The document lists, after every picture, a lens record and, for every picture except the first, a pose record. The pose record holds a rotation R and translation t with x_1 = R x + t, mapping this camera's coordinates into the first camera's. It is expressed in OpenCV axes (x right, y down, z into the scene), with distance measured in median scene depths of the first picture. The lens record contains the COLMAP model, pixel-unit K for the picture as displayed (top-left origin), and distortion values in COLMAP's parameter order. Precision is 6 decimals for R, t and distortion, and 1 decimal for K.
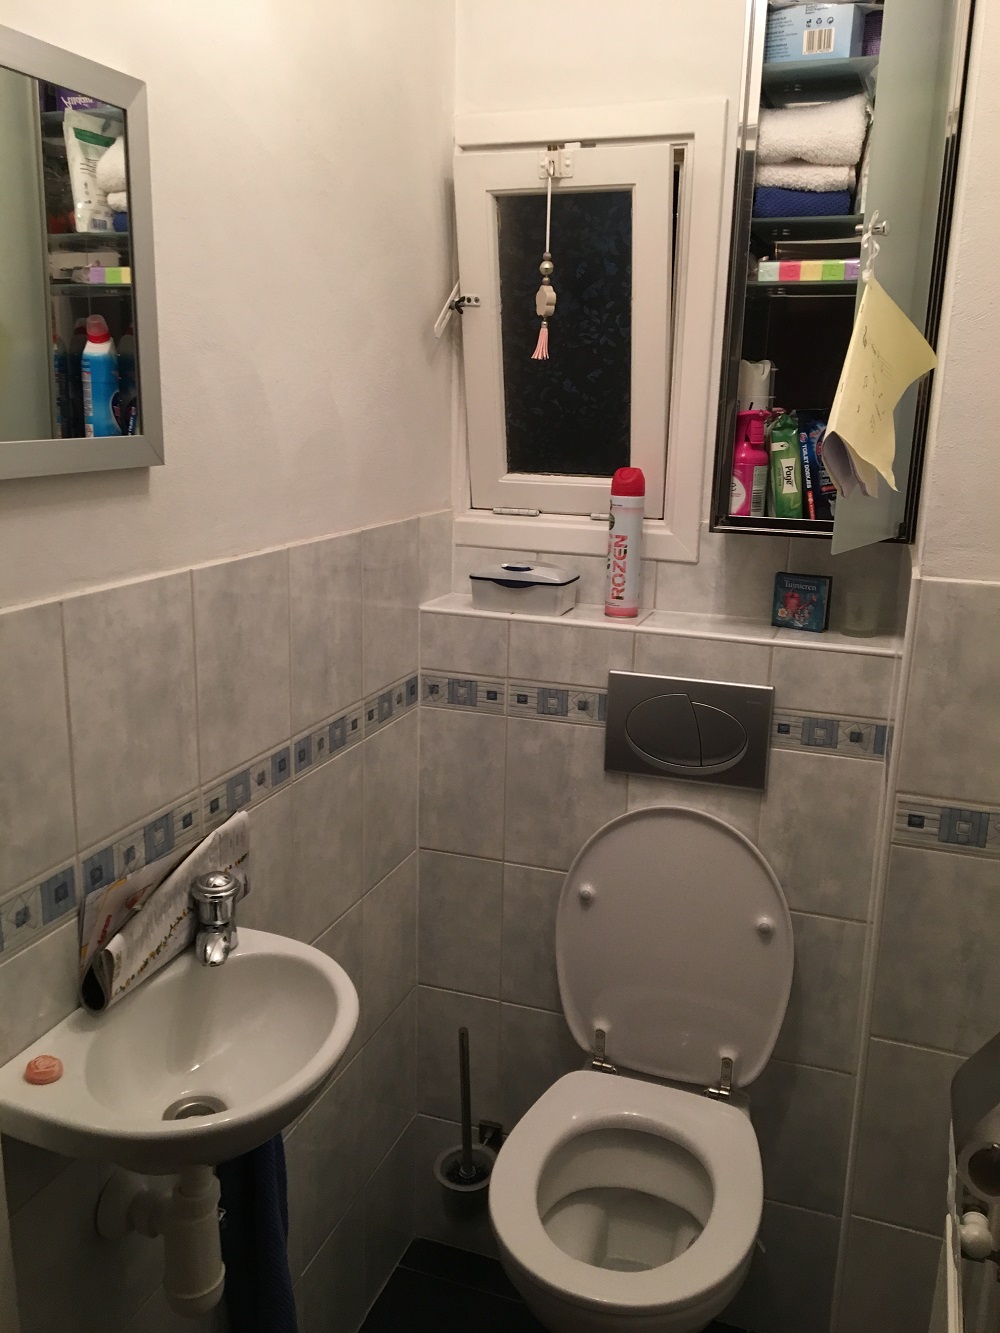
lens RADIAL K [[1150.5, 0, 480.5], [0, 1150.5, 684.9], [0, 0, 1]] dist [0.069239, -0.111484]
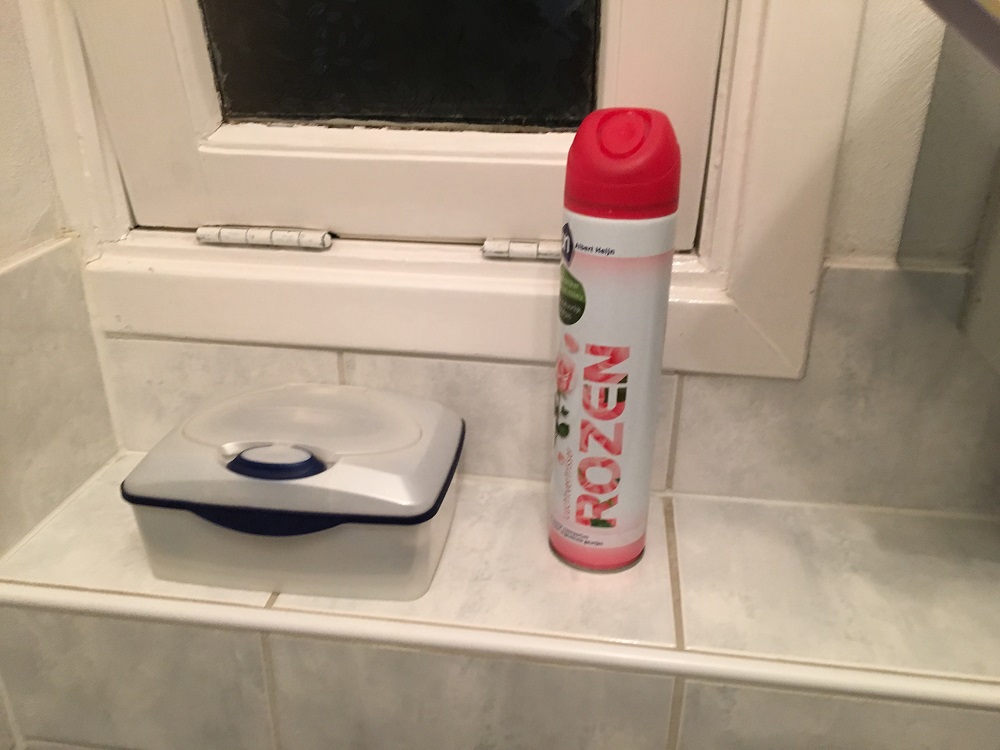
lens RADIAL K [[863.1, 0, 491.5], [0, 863.1, 383.3], [0, 0, 1]] dist [0.069239, -0.111484]
pose [[0.979472, -0.099754, 0.175166, 0.054971], [0.064254, 0.978145, 0.197749, -0.178882], [-0.191064, -0.182435, 0.964475, 0.840669]]
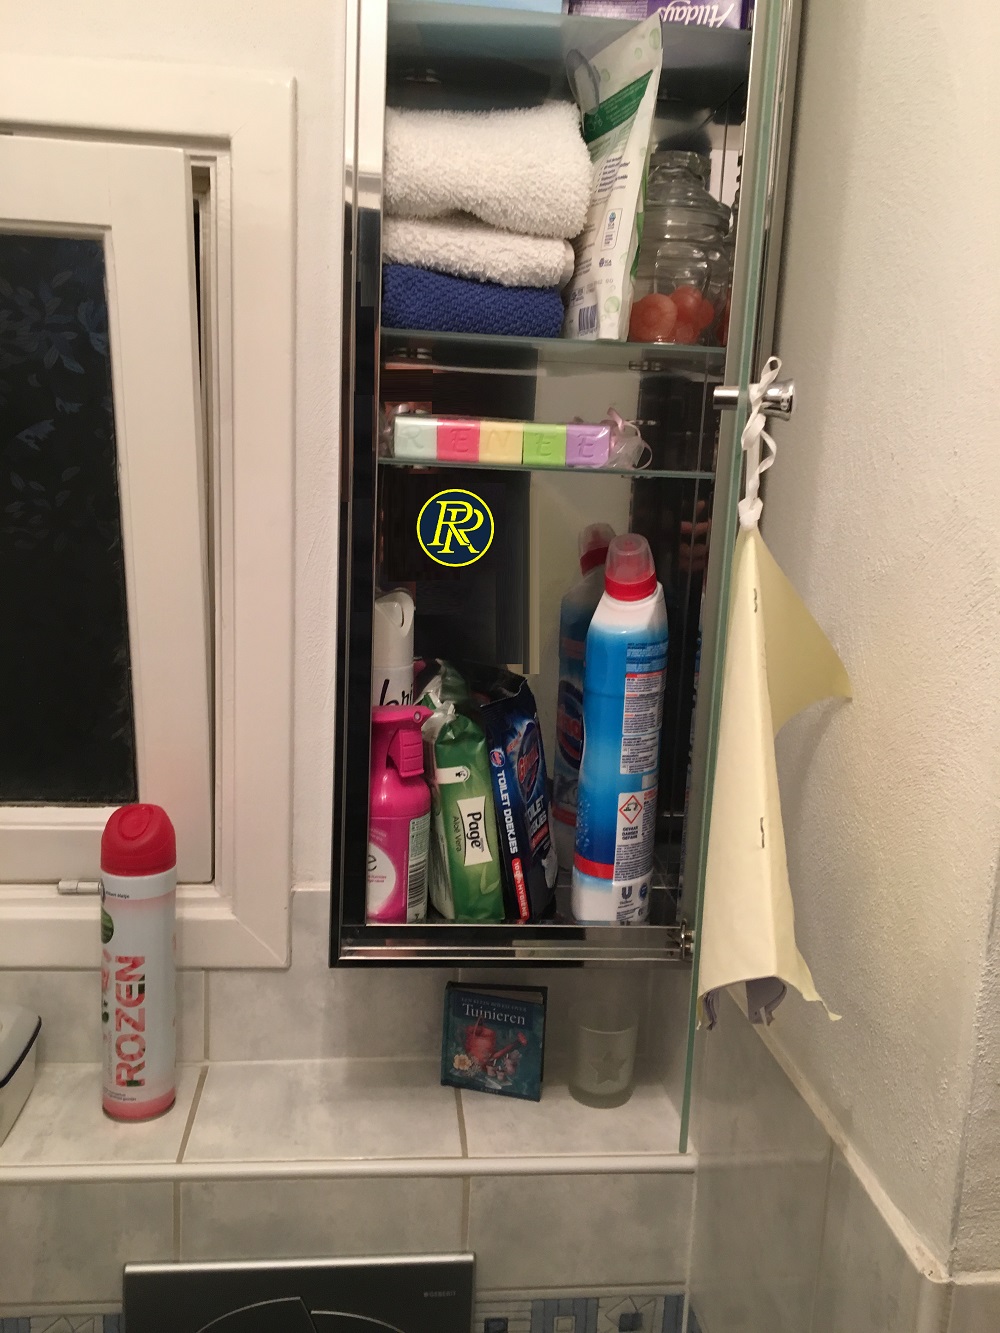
lens RADIAL K [[1150.5, 0, 500.6], [0, 1150.5, 670.9], [0, 0, 1]] dist [0.069239, -0.111484]
pose [[0.899164, -0.055149, 0.434122, 0.063603], [0.079980, 0.996028, -0.039126, -0.229580], [-0.430240, 0.069902, 0.900004, 0.540956]]
